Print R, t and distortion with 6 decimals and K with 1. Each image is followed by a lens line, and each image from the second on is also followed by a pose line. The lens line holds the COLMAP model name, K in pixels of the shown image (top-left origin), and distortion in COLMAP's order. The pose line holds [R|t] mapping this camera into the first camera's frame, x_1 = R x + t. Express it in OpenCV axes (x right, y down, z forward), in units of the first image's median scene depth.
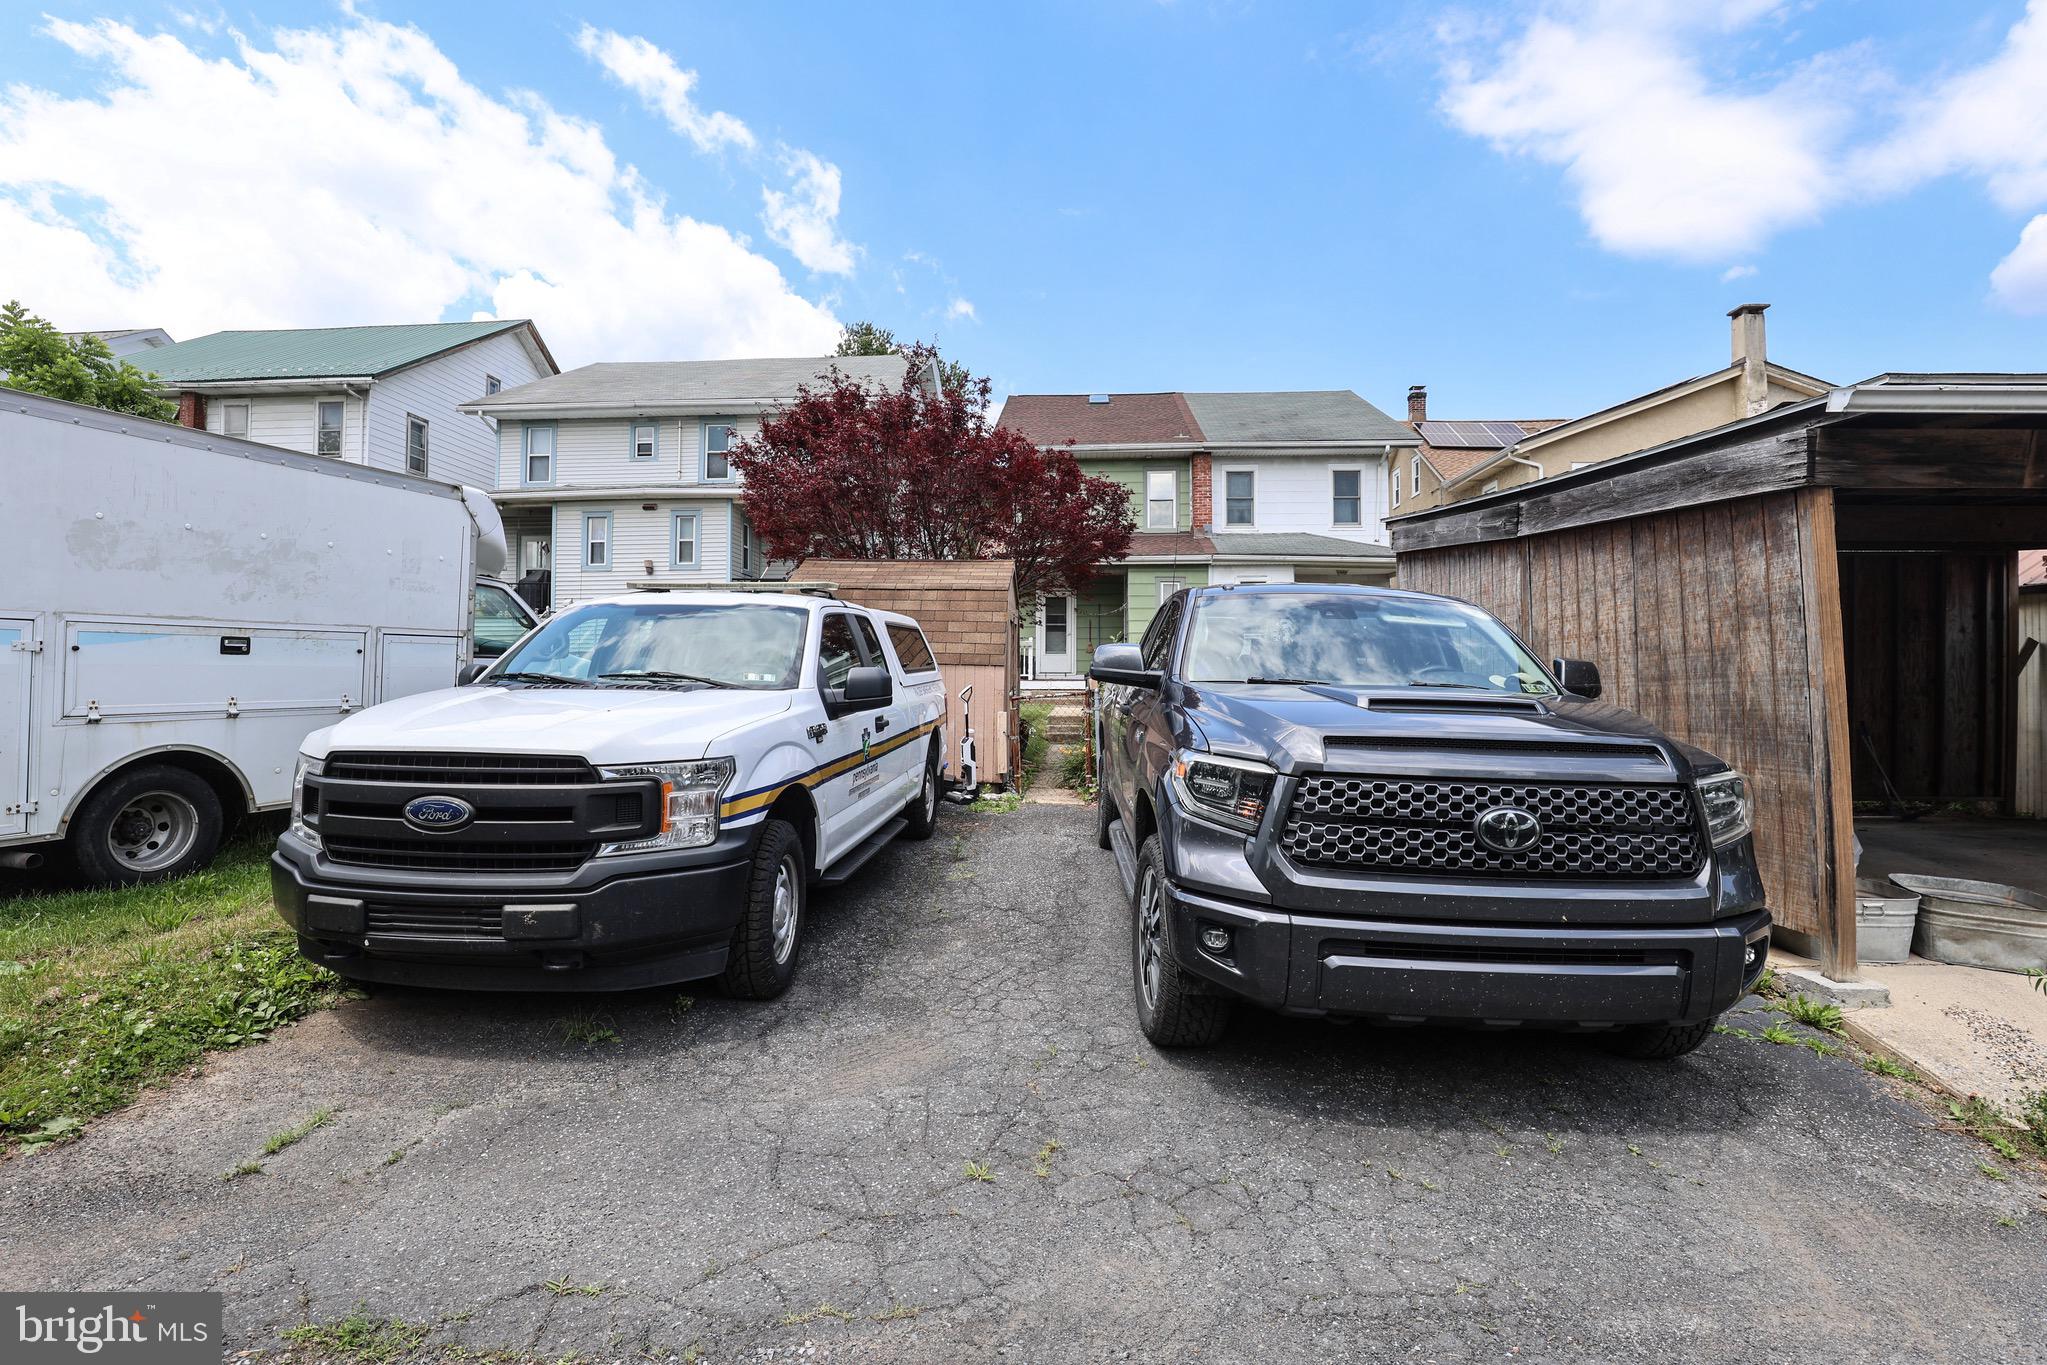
lens RADIAL K [[945.6, 0, 1016.9], [0, 945.6, 677.8], [0, 0, 1]] dist [-0.032109, 0.002557]
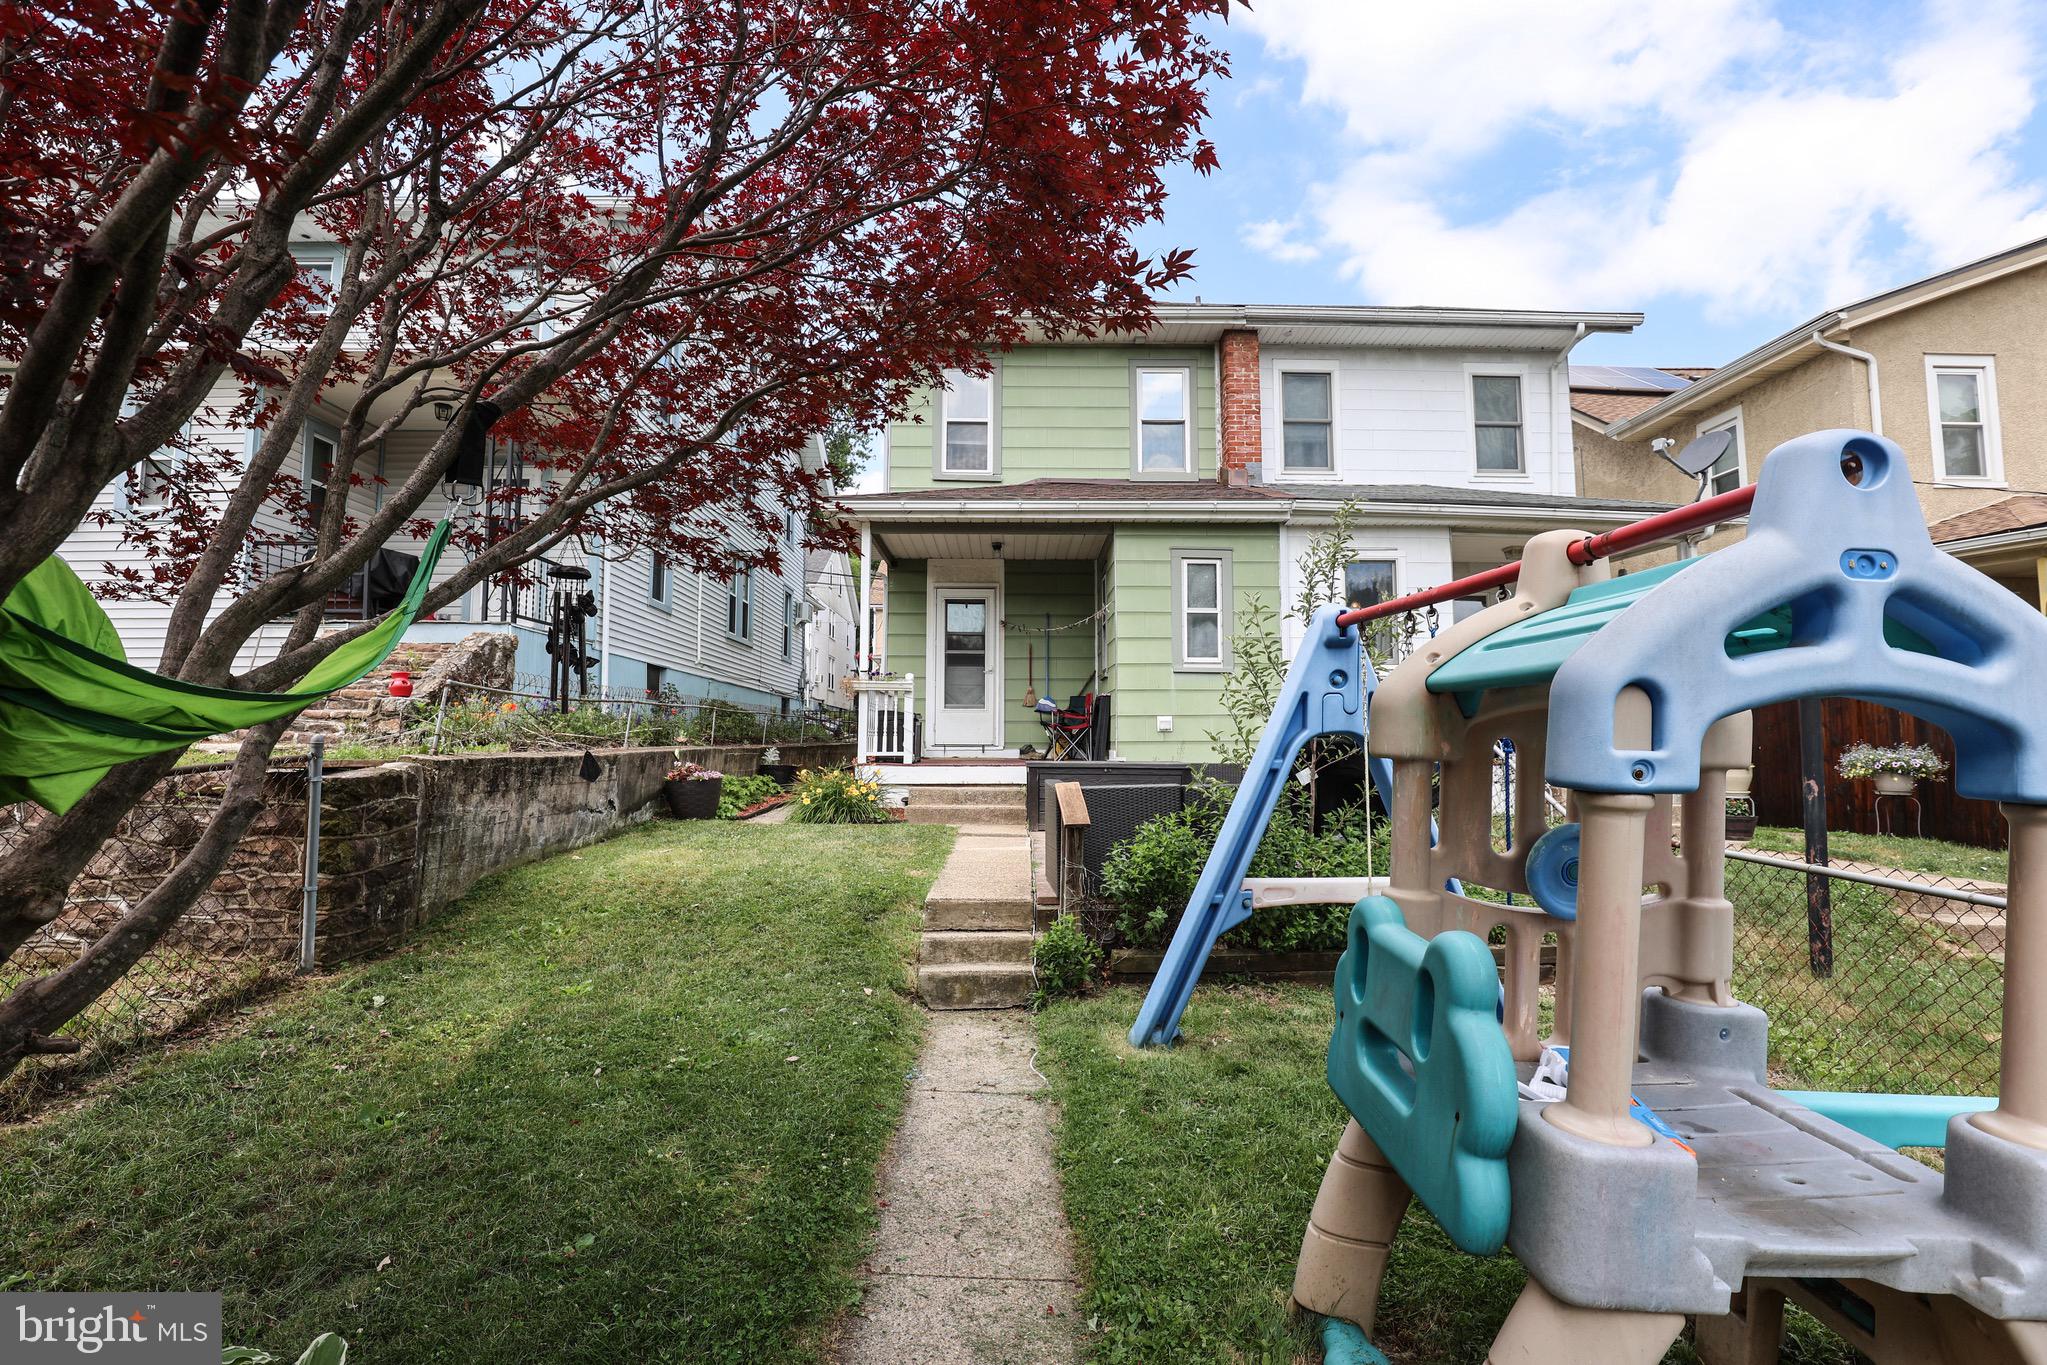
lens RADIAL K [[945.6, 0, 1015.6], [0, 945.6, 680.3], [0, 0, 1]] dist [-0.032109, 0.002557]
pose [[0.996309, 0.004815, 0.085710, 0.024871], [0.001129, 0.997604, -0.069172, -0.005555], [-0.085837, 0.069014, 0.993916, 0.492167]]
